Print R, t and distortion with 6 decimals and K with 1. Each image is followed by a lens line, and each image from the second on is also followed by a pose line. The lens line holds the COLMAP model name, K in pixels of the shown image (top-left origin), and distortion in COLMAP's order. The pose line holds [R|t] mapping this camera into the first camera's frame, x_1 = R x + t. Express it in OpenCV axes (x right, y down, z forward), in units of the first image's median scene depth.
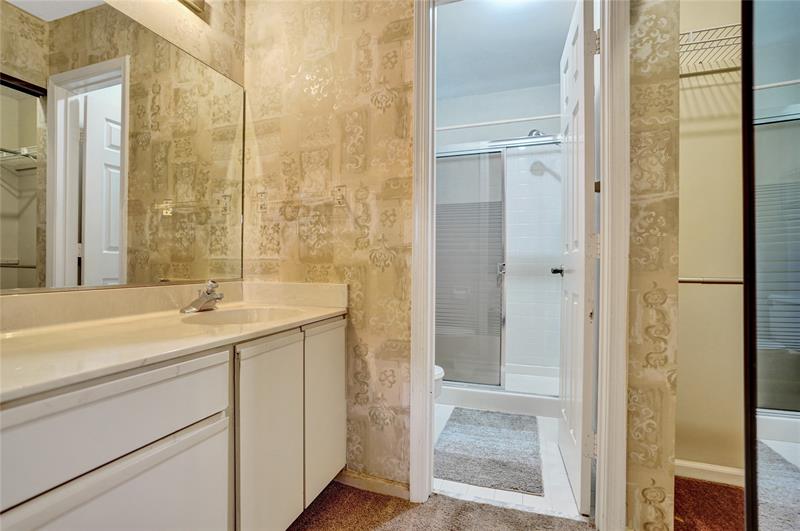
lens RADIAL K [[370.6, 0, 398.5], [0, 370.6, 269.6], [0, 0, 1]] dist [-0.055496, 0.020519]
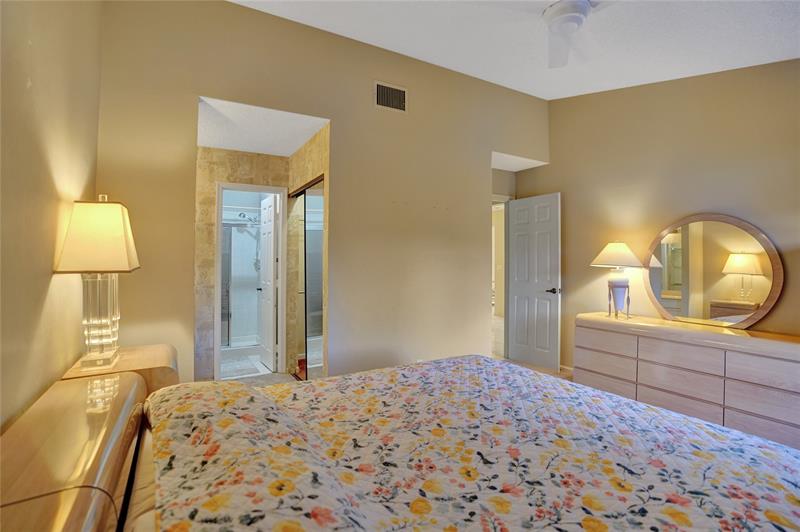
lens RADIAL K [[370.6, 0, 396.8], [0, 370.6, 263.3], [0, 0, 1]] dist [-0.055496, 0.020519]
pose [[0.642600, -0.001189, 0.766201, -1.345262], [-0.001006, 0.999997, 0.002396, -0.272874], [-0.766201, -0.002311, 0.642596, -2.014635]]
